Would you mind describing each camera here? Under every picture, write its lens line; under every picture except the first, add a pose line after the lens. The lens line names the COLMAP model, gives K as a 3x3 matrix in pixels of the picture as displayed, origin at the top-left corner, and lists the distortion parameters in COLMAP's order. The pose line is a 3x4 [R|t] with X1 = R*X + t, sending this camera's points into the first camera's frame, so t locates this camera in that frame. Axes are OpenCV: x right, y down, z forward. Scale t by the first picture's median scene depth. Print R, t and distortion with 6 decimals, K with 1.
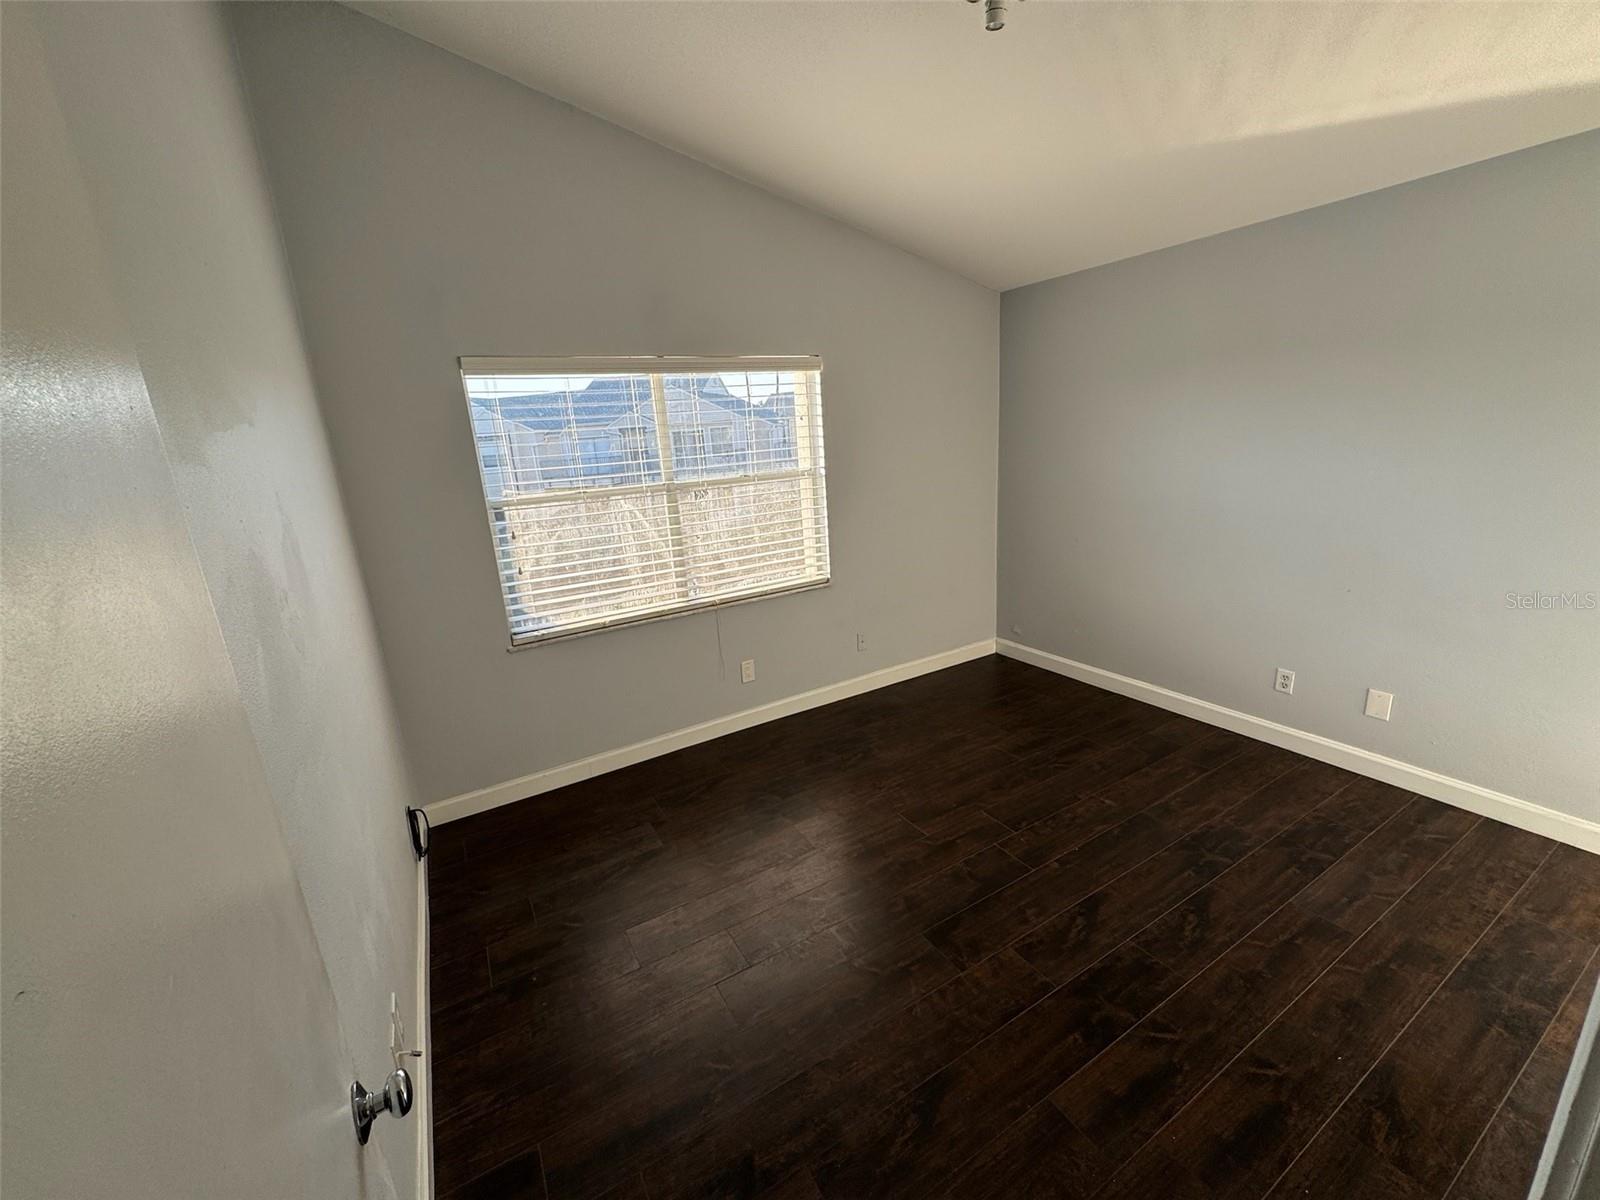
lens RADIAL K [[639.6, 0, 796.6], [0, 639.6, 596.6], [0, 0, 1]] dist [-0.001690, -0.000127]
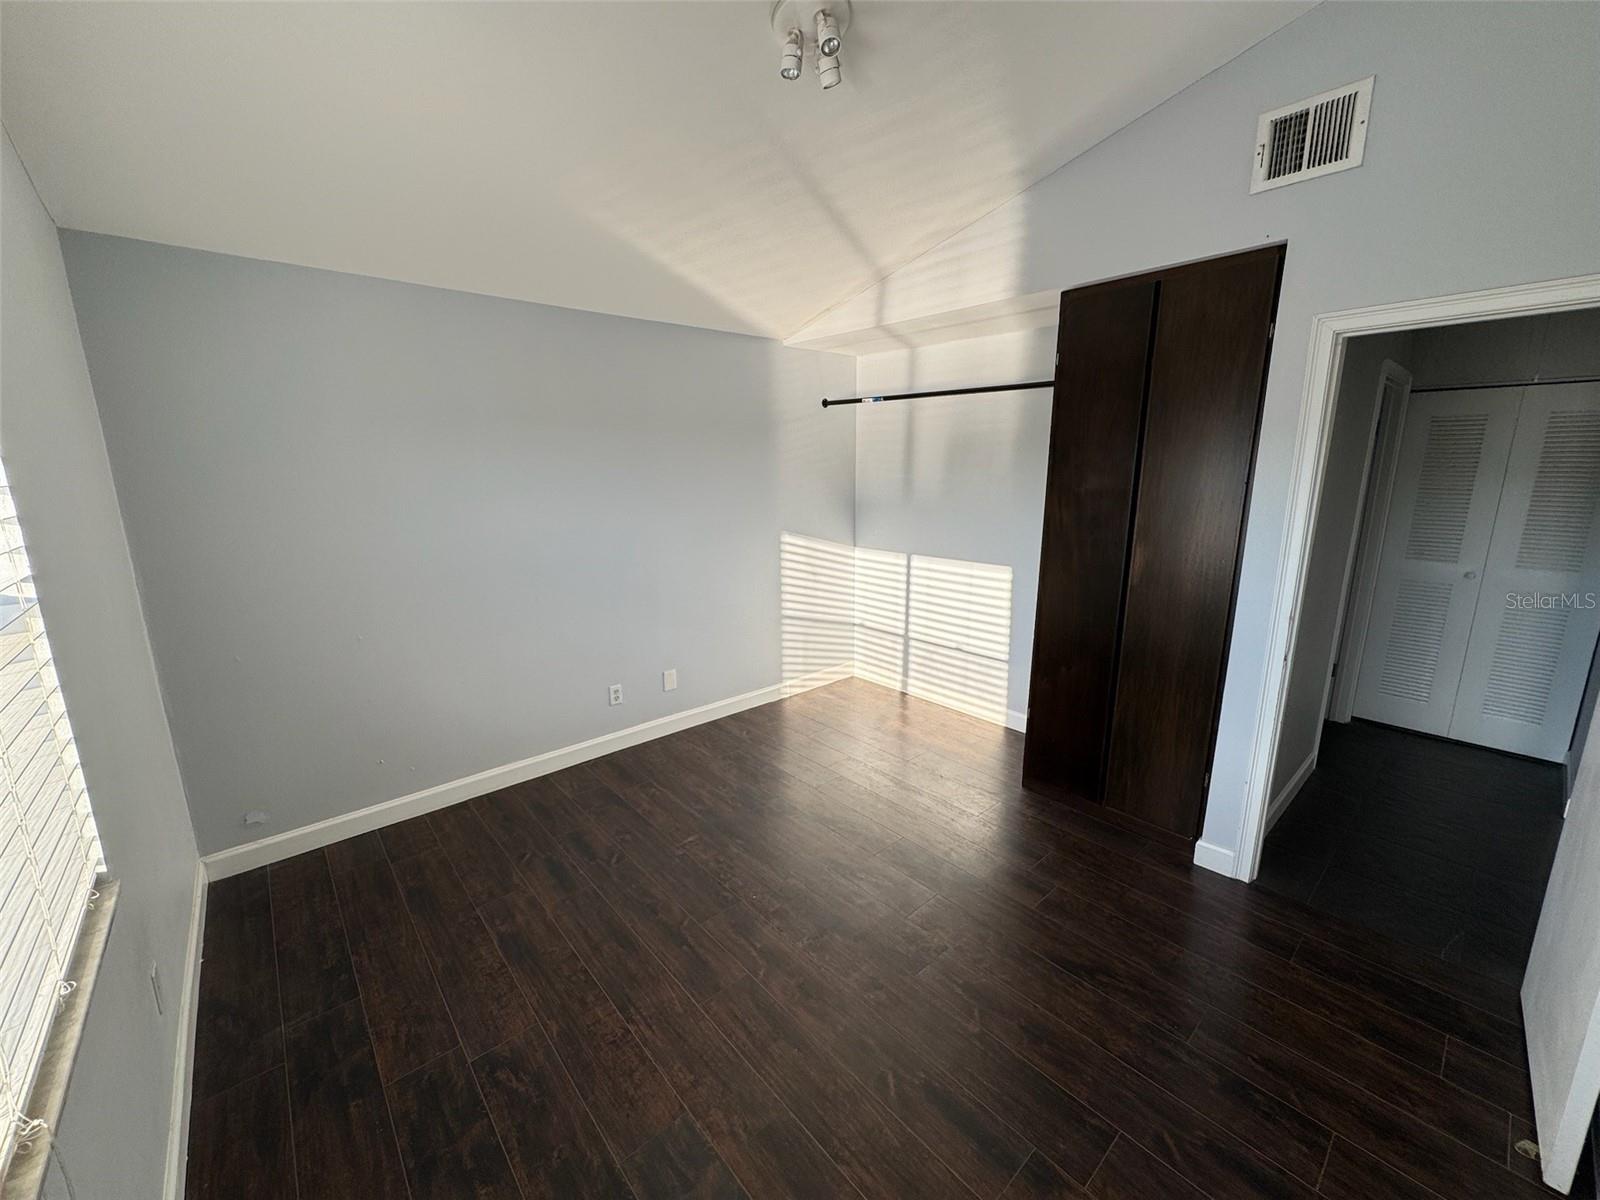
lens RADIAL K [[639.6, 0, 796.6], [0, 639.6, 596.6], [0, 0, 1]] dist [-0.001690, -0.000127]
pose [[-0.166125, -0.165421, 0.972131, -0.432926], [0.262787, 0.942753, 0.205329, -0.197992], [-0.950445, 0.289574, -0.113144, 0.737547]]
